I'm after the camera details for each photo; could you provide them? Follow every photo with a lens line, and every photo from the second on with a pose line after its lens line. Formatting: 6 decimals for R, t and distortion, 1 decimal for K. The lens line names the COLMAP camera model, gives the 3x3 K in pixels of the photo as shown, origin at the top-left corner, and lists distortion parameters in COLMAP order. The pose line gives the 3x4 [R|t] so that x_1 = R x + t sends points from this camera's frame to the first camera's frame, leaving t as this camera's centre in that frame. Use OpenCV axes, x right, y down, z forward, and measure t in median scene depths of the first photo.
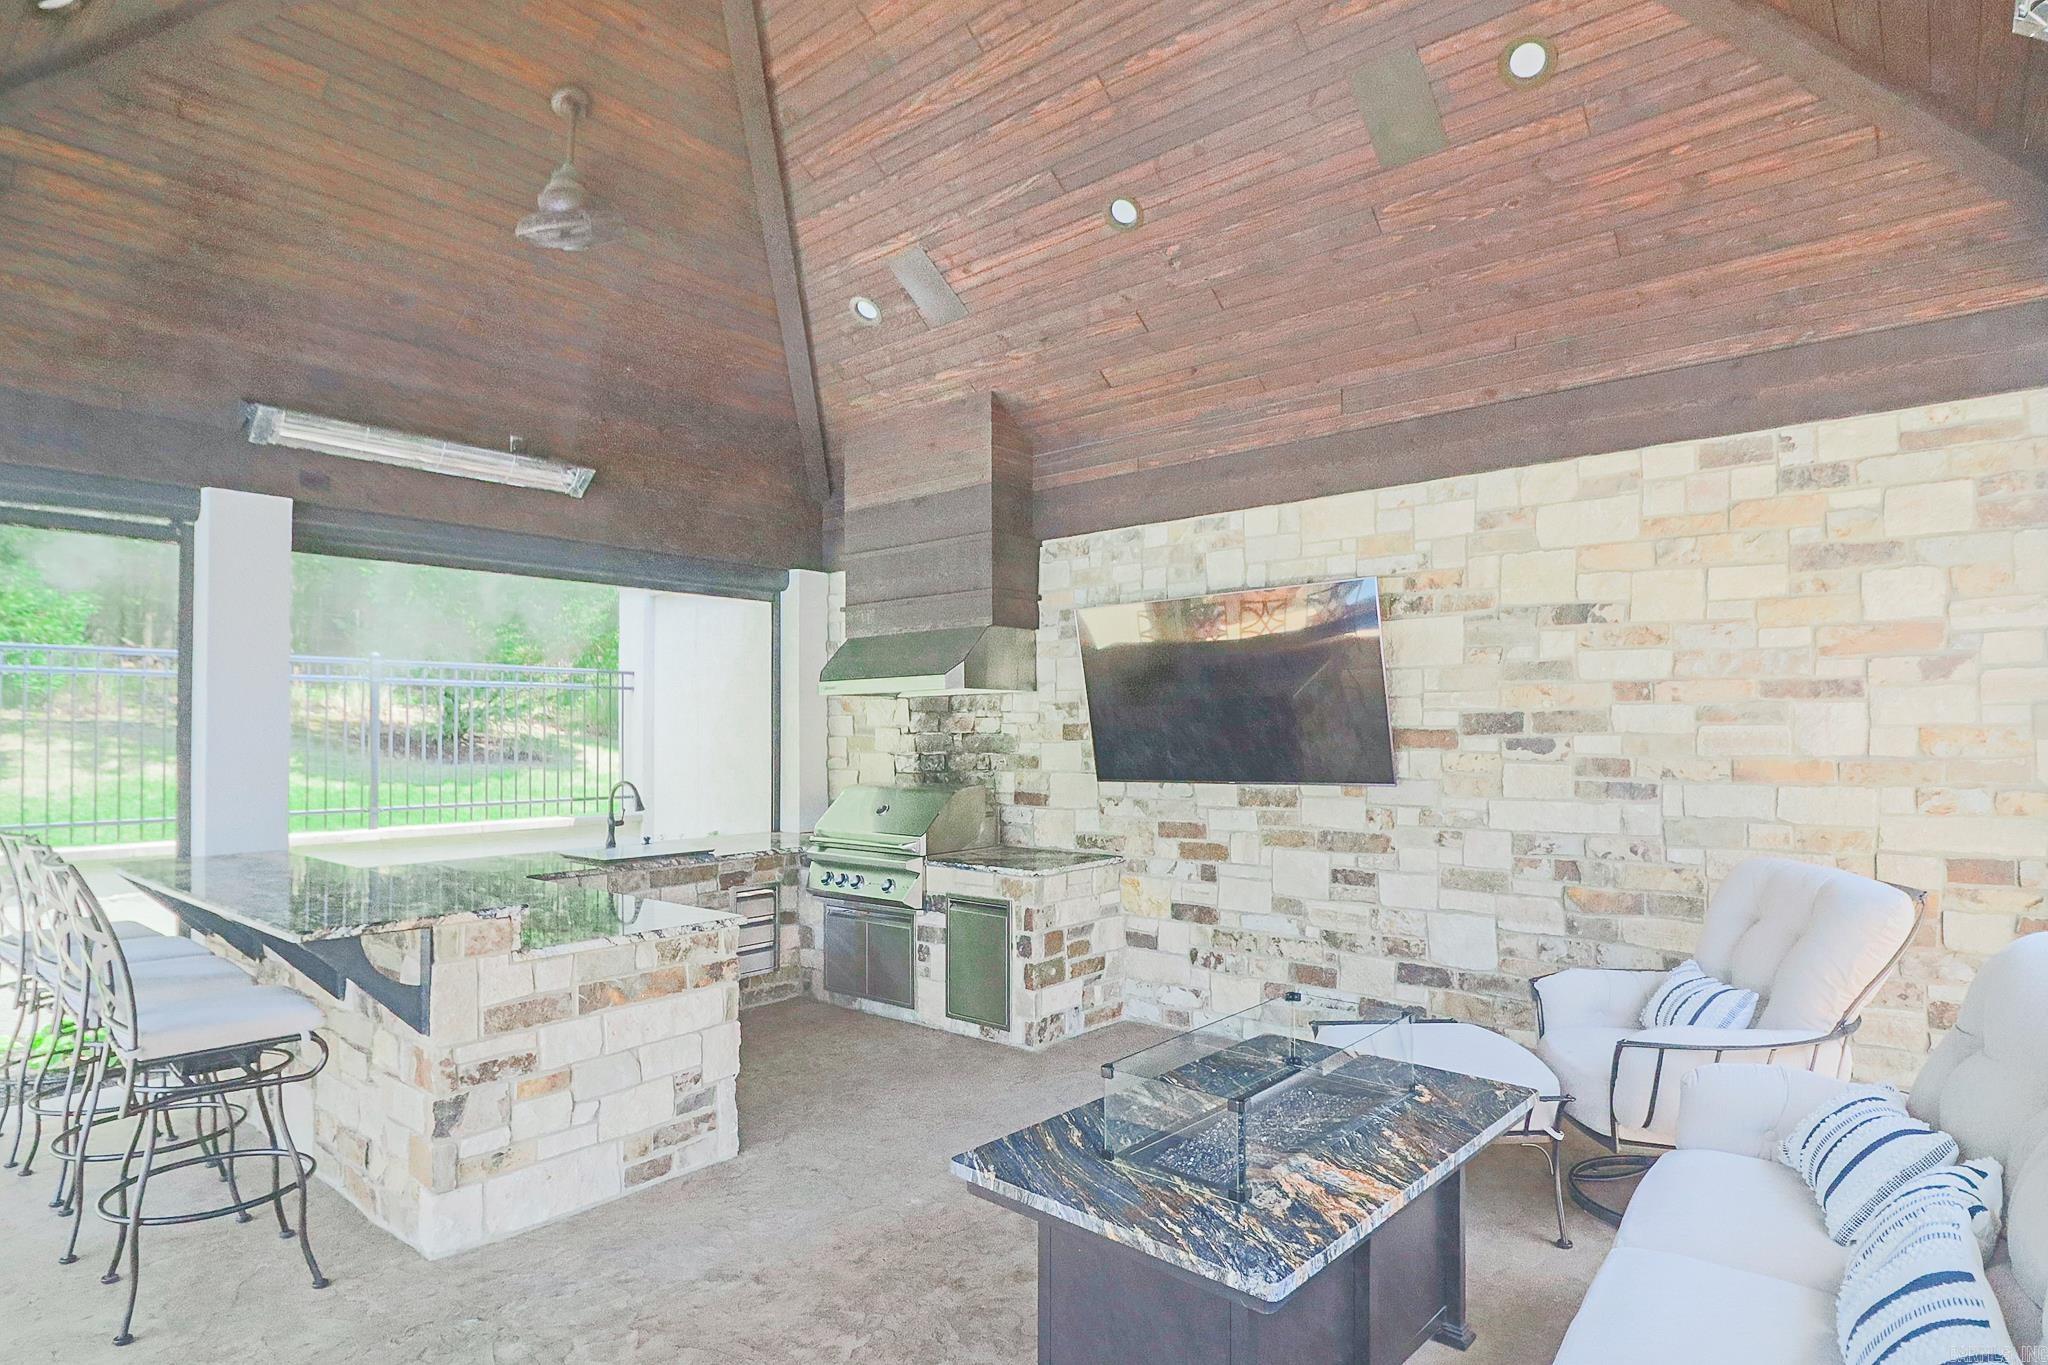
lens RADIAL K [[1102.5, 0, 1028.1], [0, 1102.5, 731.5], [0, 0, 1]] dist [0.000046, 0.000055]
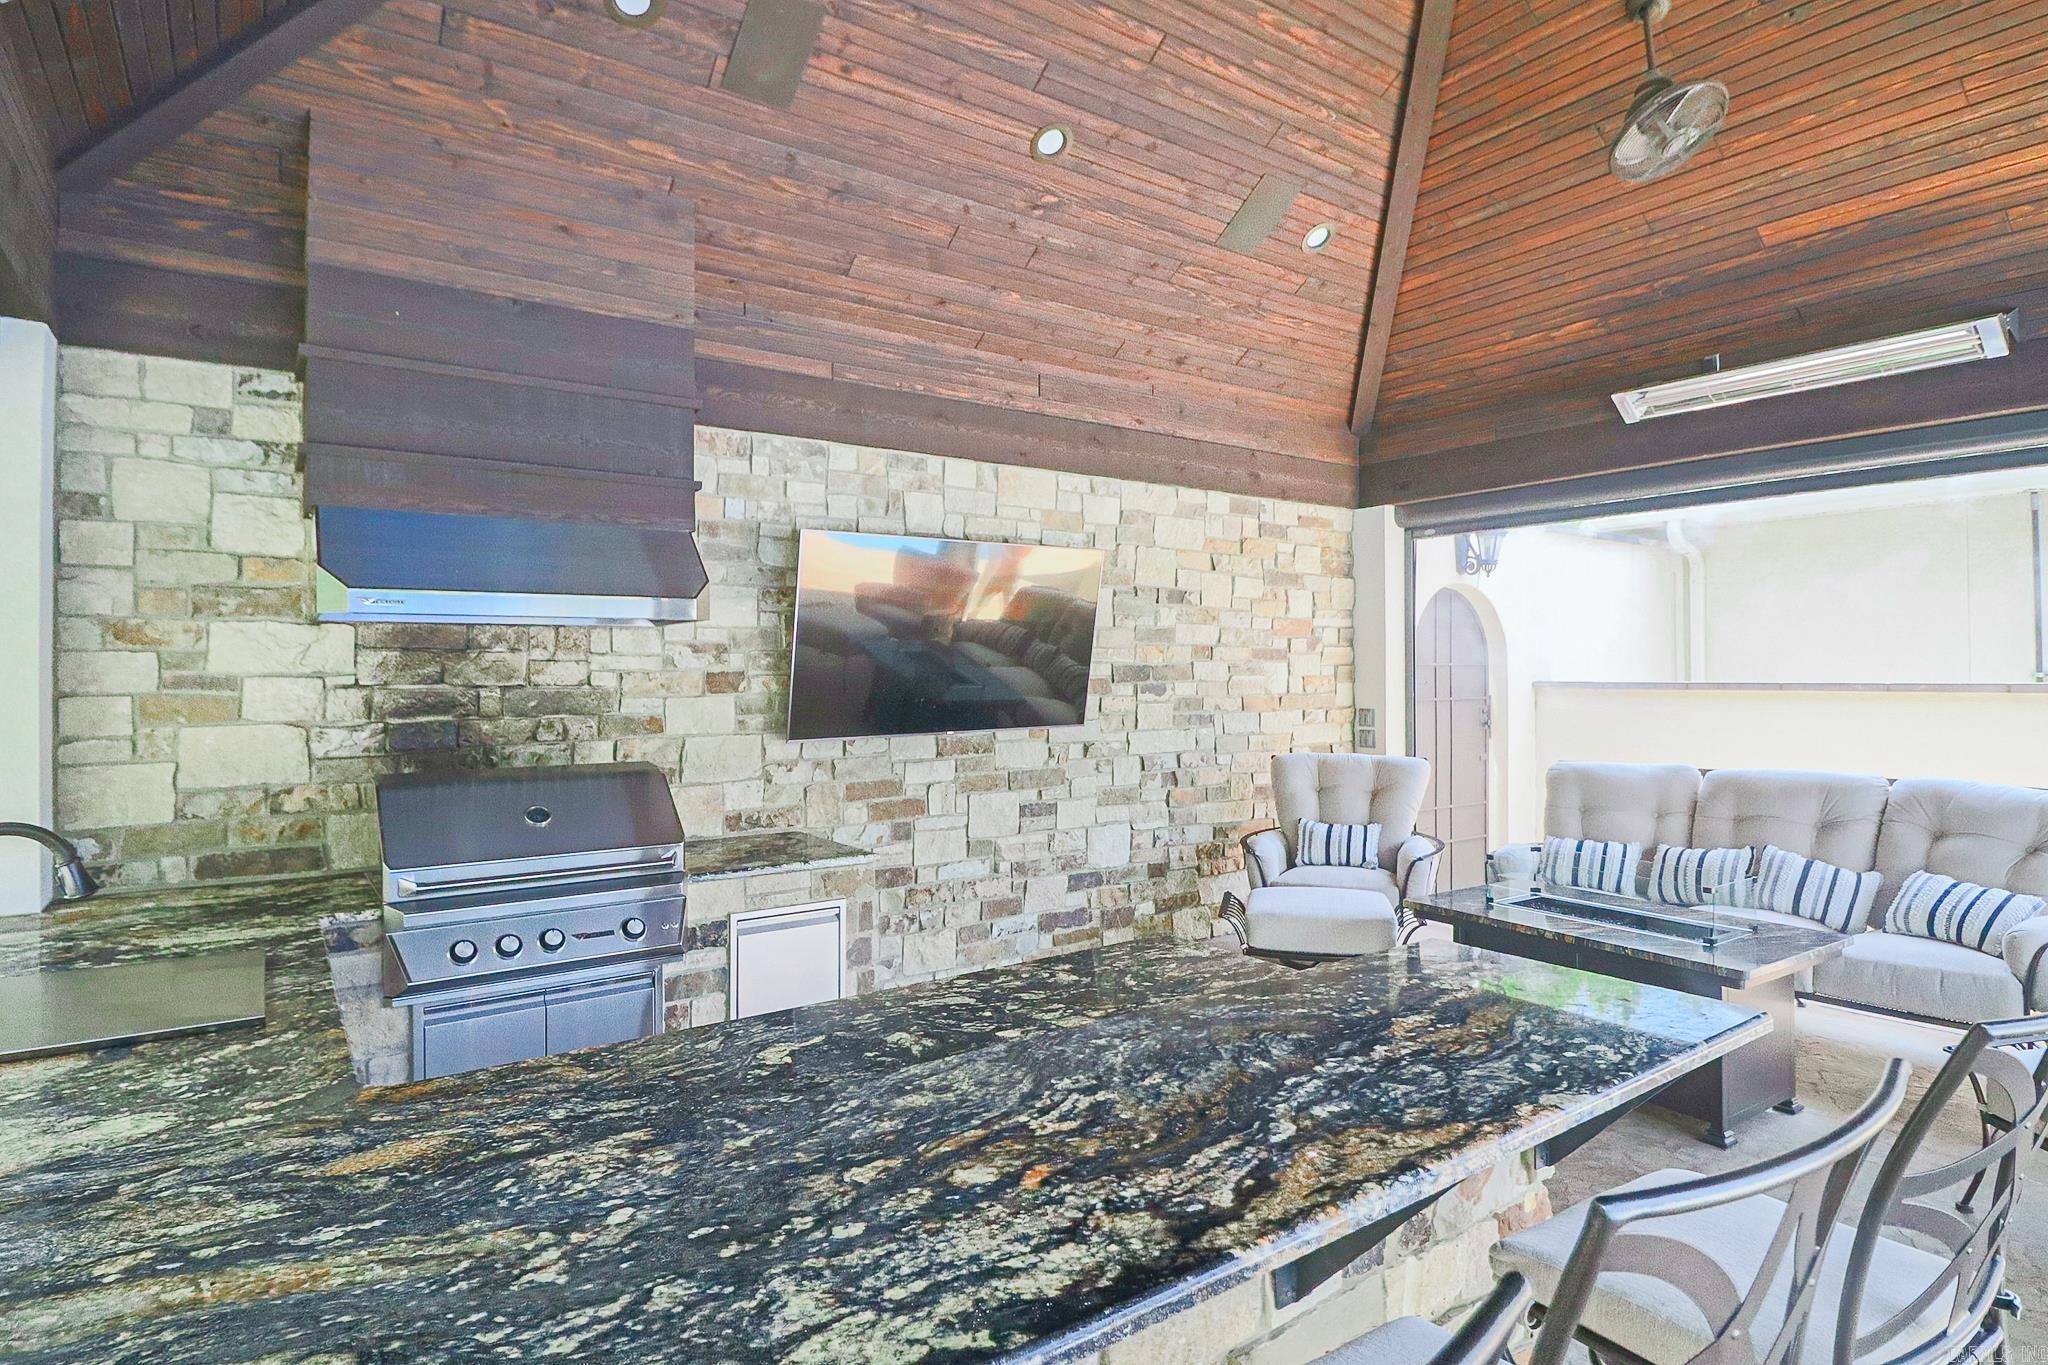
lens RADIAL K [[1102.5, 0, 1023.9], [0, 1102.5, 675.5], [0, 0, 1]] dist [0.000046, 0.000055]
pose [[0.232573, 0.000992, 0.972578, -0.761754], [0.002199, 0.999996, -0.001546, -0.003008], [-0.972576, 0.002498, 0.232570, 0.711251]]
